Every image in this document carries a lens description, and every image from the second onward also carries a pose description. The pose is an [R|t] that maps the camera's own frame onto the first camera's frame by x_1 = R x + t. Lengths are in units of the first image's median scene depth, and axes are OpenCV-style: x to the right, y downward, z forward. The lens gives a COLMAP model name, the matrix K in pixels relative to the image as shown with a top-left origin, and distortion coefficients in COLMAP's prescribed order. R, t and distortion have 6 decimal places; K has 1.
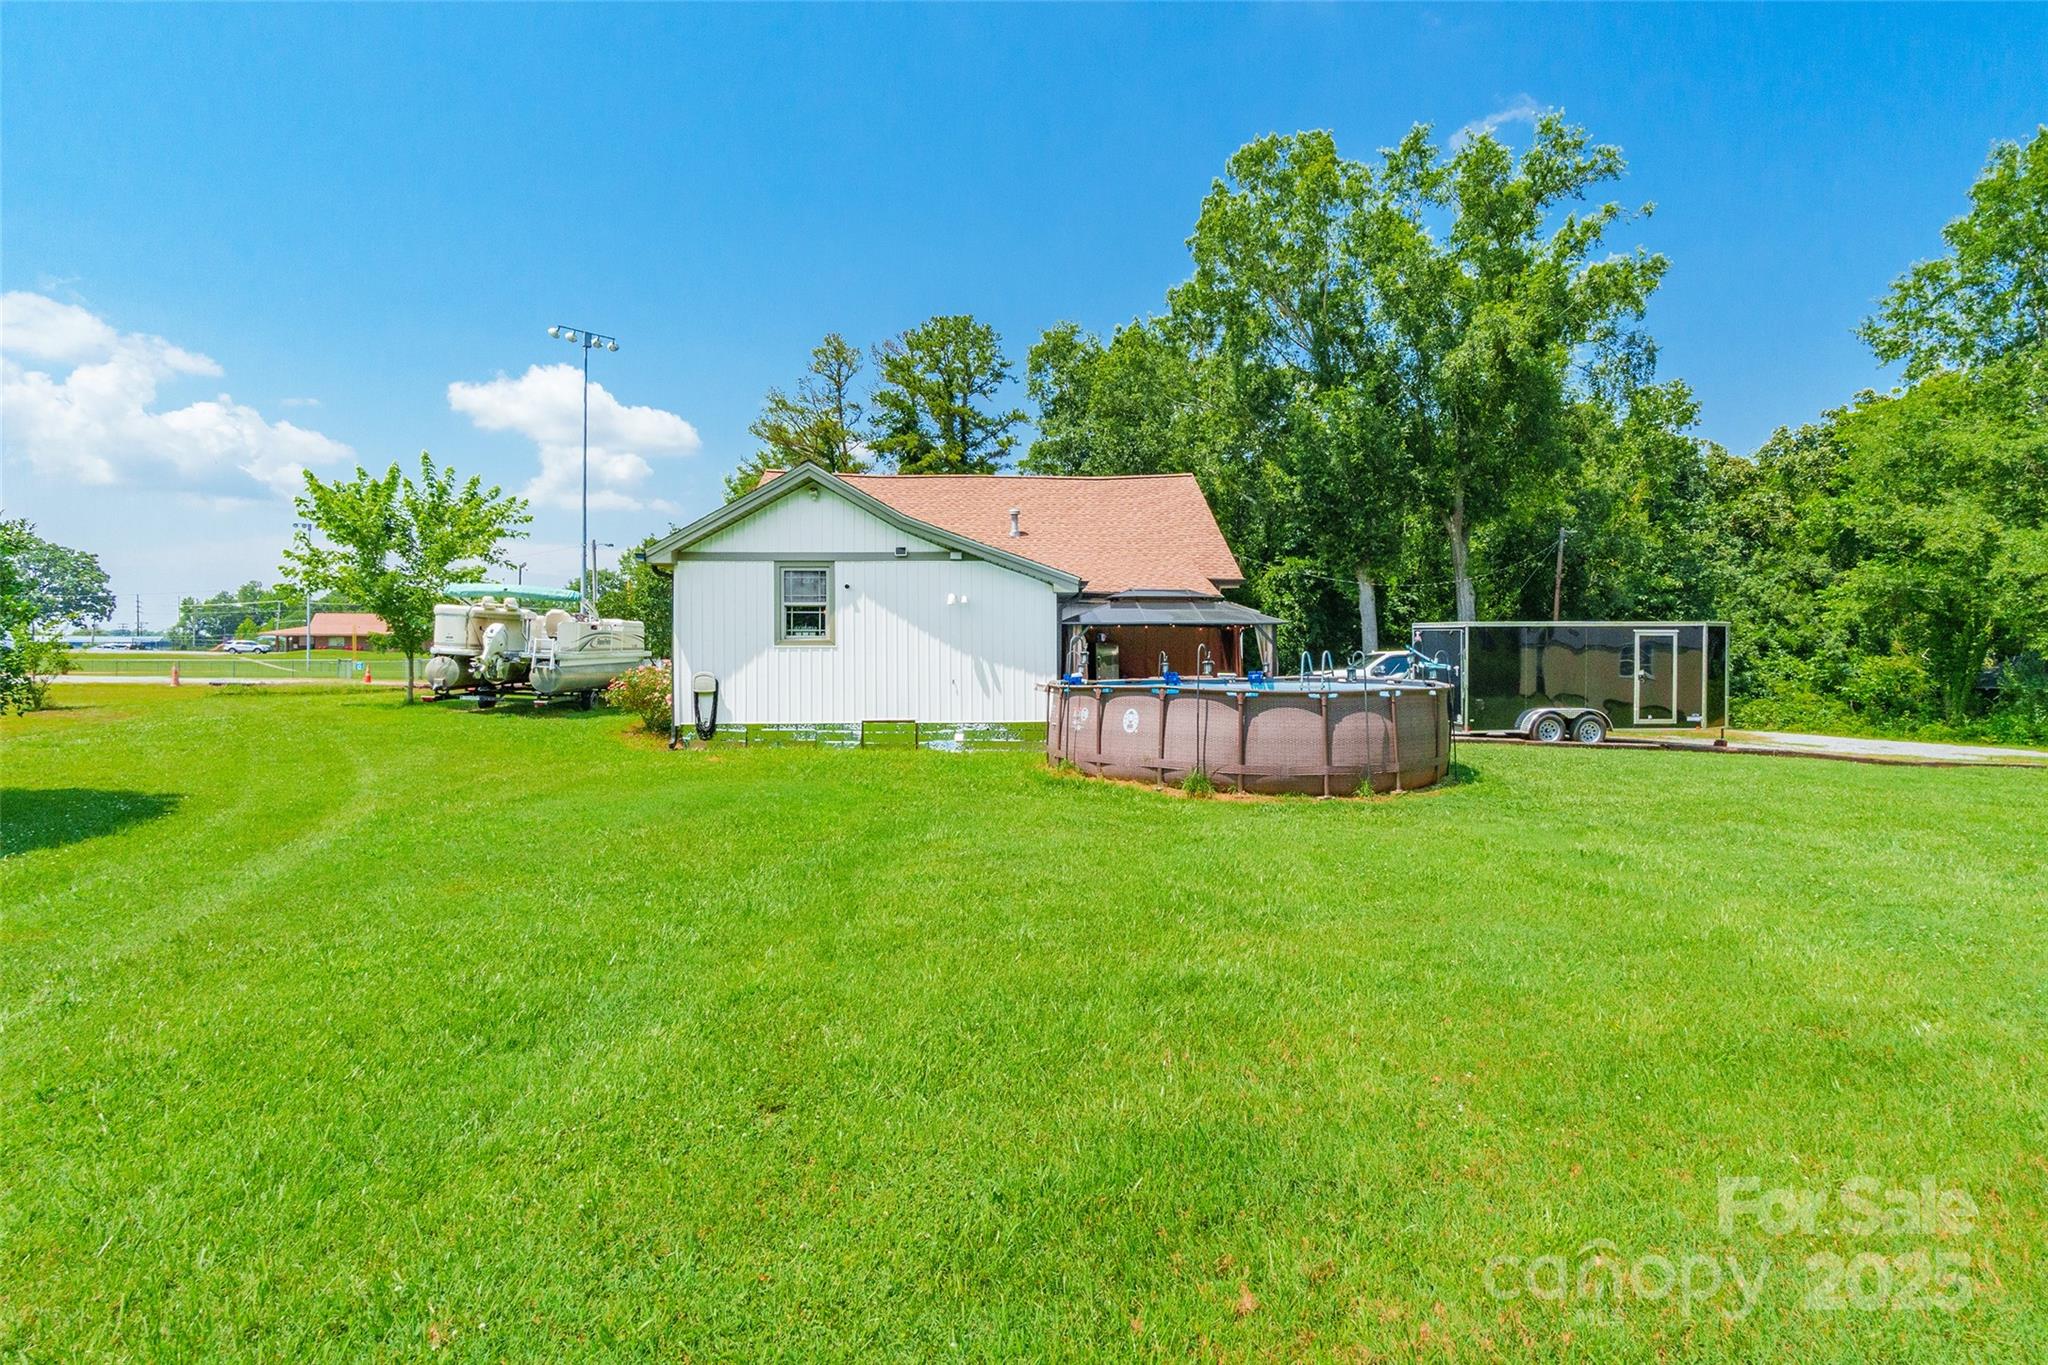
lens RADIAL K [[934.8, 0, 1024.0], [0, 934.8, 682.5], [0, 0, 1]] dist [-0.006216, -0.000536]
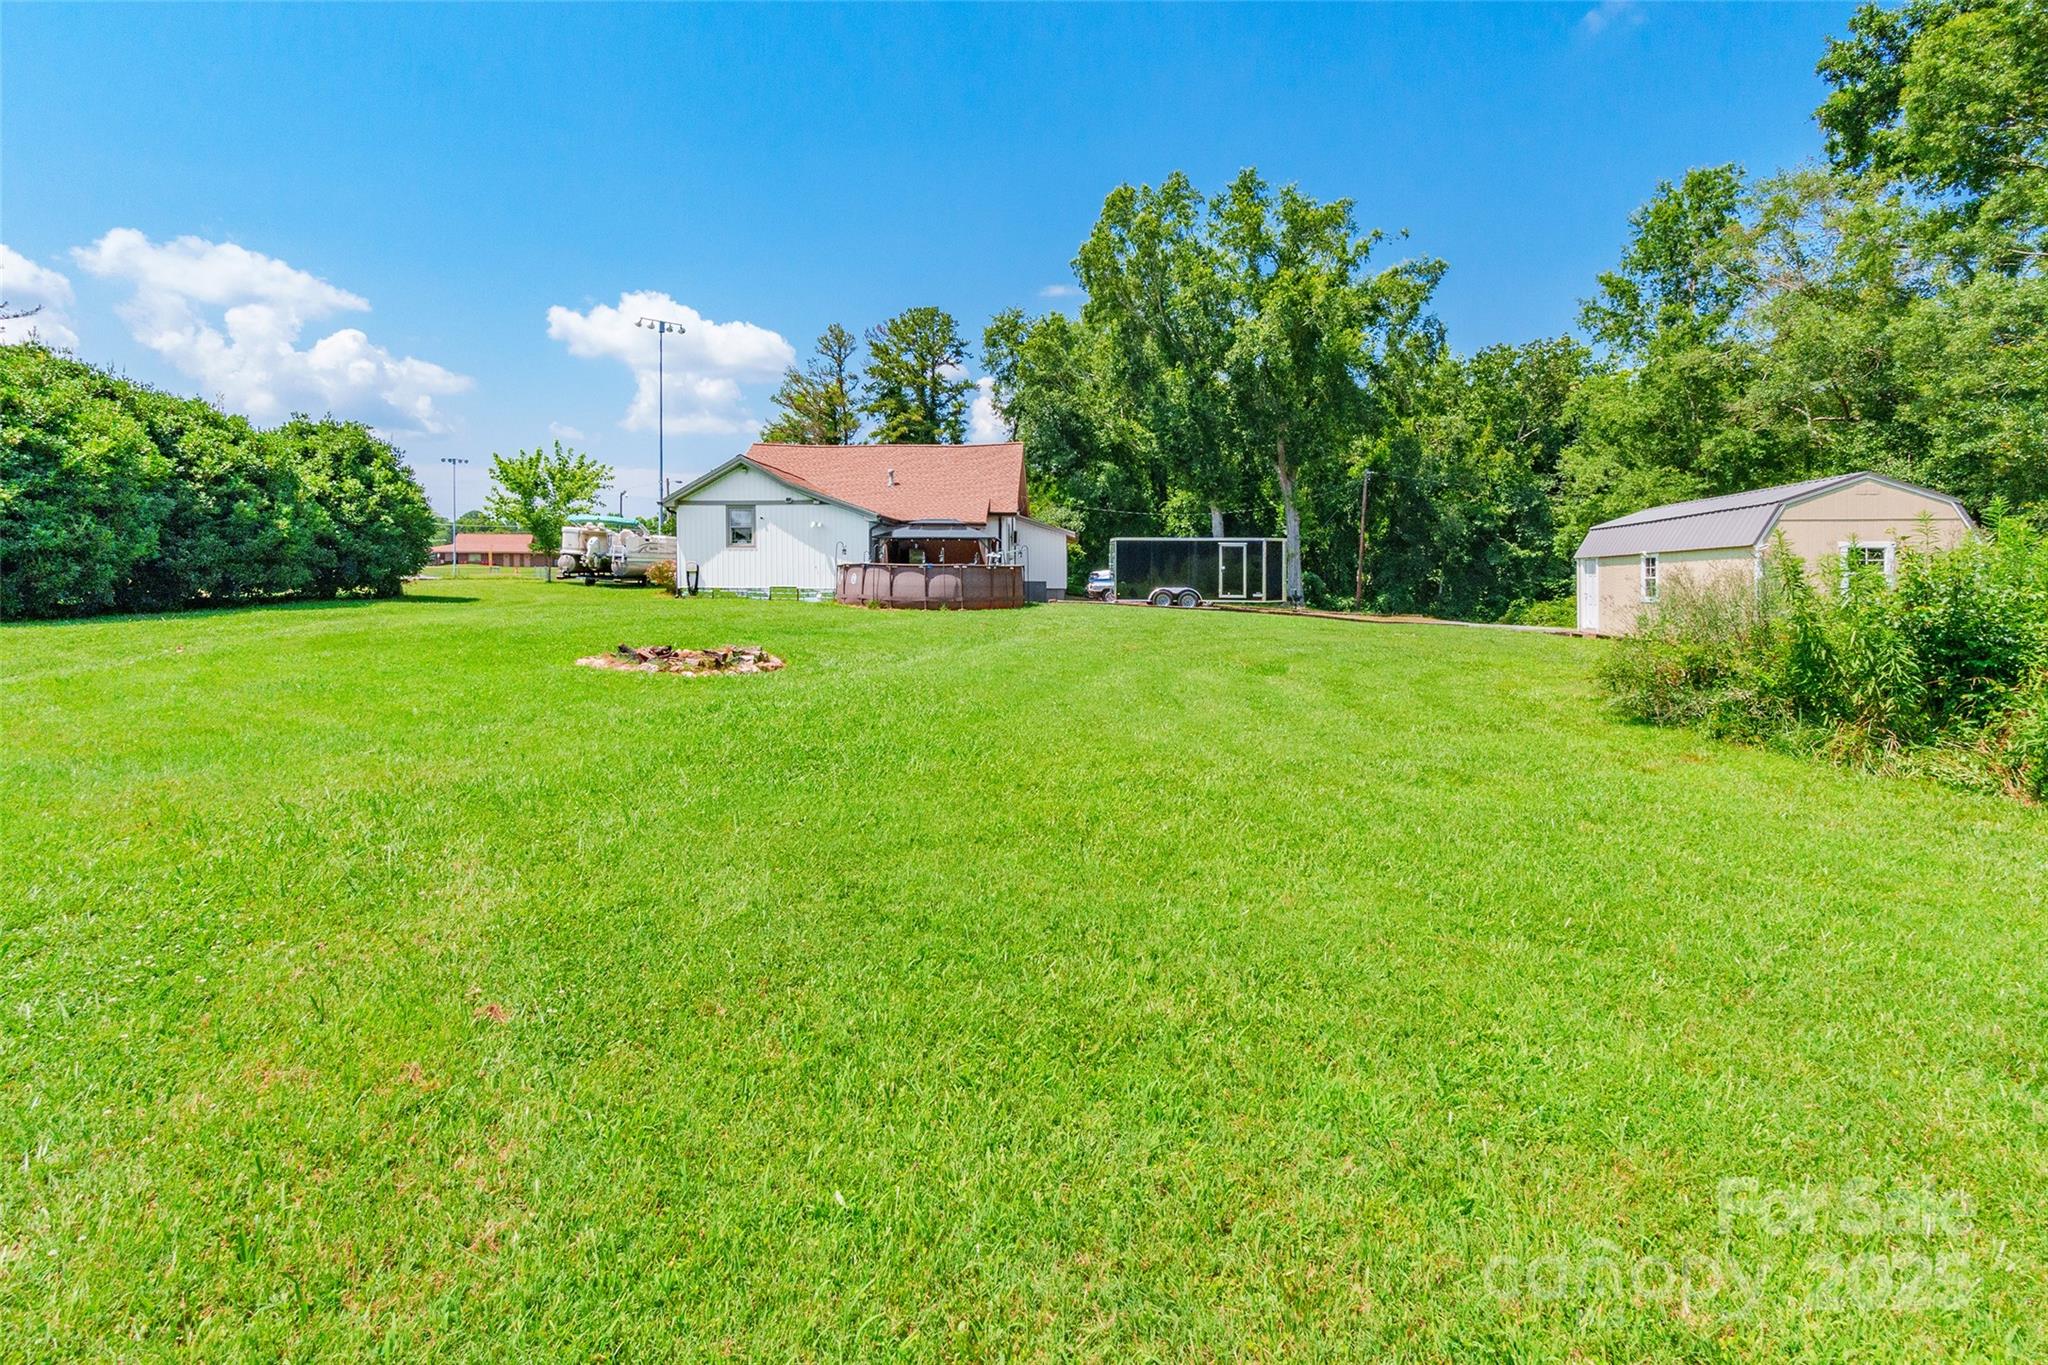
lens RADIAL K [[960.6, 0, 1008.0], [0, 960.6, 646.3], [0, 0, 1]] dist [-0.001987, -0.000170]
pose [[0.993230, 0.016270, -0.115021, 0.441742], [-0.011711, 0.999123, 0.040205, 0.062632], [0.115575, -0.038586, 0.992549, -0.751024]]
